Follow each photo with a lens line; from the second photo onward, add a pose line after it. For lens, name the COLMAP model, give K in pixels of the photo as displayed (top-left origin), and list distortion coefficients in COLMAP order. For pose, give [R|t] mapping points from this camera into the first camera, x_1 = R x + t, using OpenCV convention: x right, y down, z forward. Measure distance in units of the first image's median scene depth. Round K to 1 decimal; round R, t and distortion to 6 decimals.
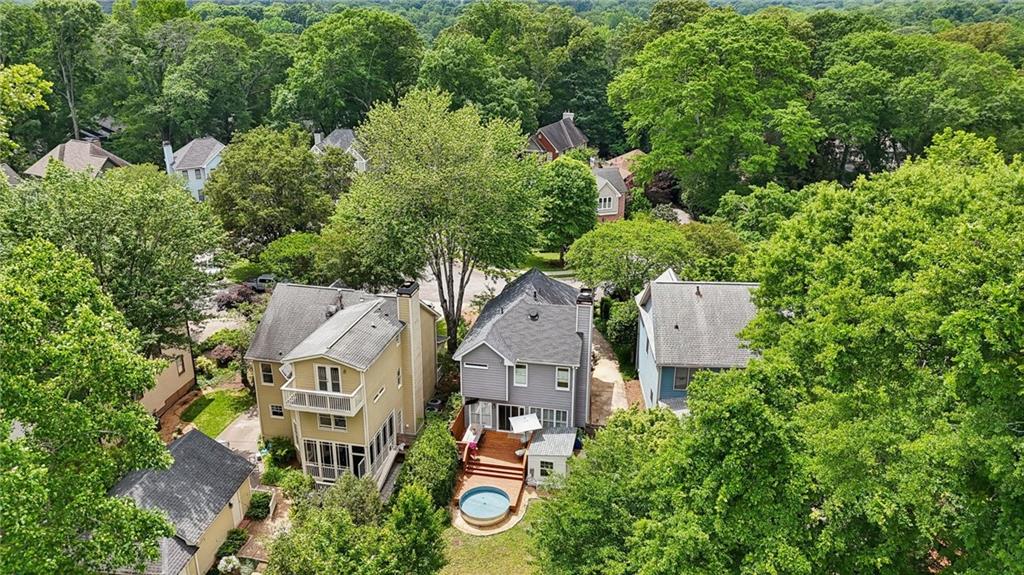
lens RADIAL K [[700.3, 0, 512.0], [0, 700.3, 287.5], [0, 0, 1]] dist [0.045833, -0.004925]
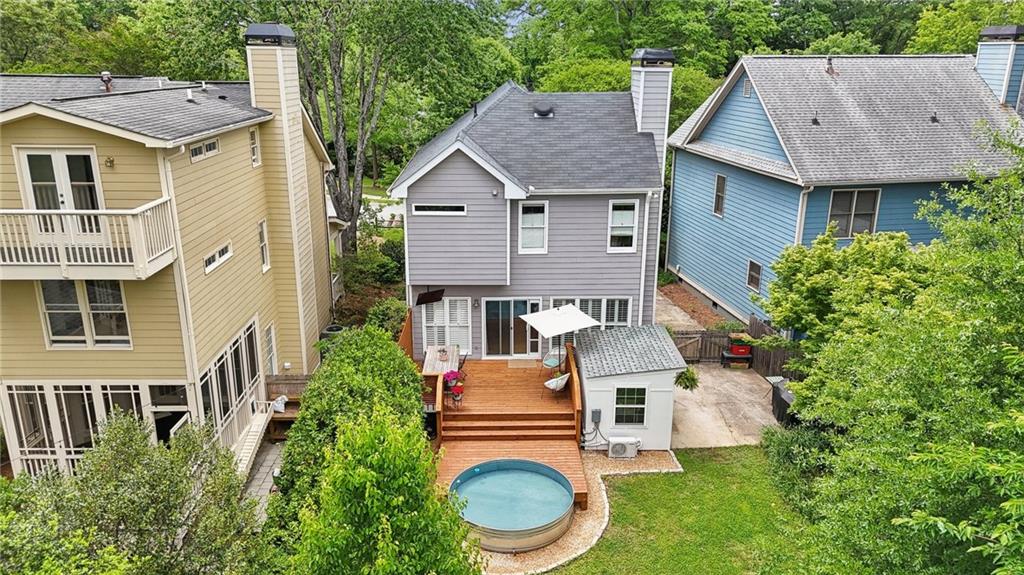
lens RADIAL K [[750.2, 0, 527.2], [0, 750.2, 288.6], [0, 0, 1]] dist [0.003398, -0.000088]
pose [[0.971873, -0.066389, 0.225954, -0.108509], [0.074752, 0.996791, -0.028650, 0.180282], [-0.223326, 0.044734, 0.973717, 0.512741]]
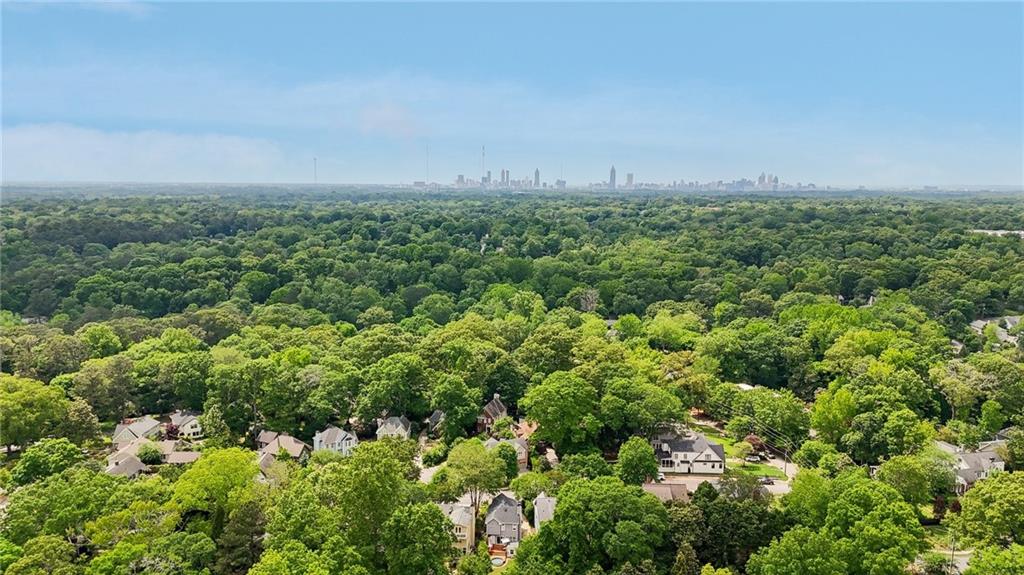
lens RADIAL K [[700.3, 0, 512.0], [0, 700.3, 287.5], [0, 0, 1]] dist [0.045833, -0.004925]
pose [[0.989707, -0.011946, 0.142606, -0.456798], [0.045284, 0.971446, -0.232898, -0.236785], [-0.135752, 0.236959, 0.961988, -2.889283]]
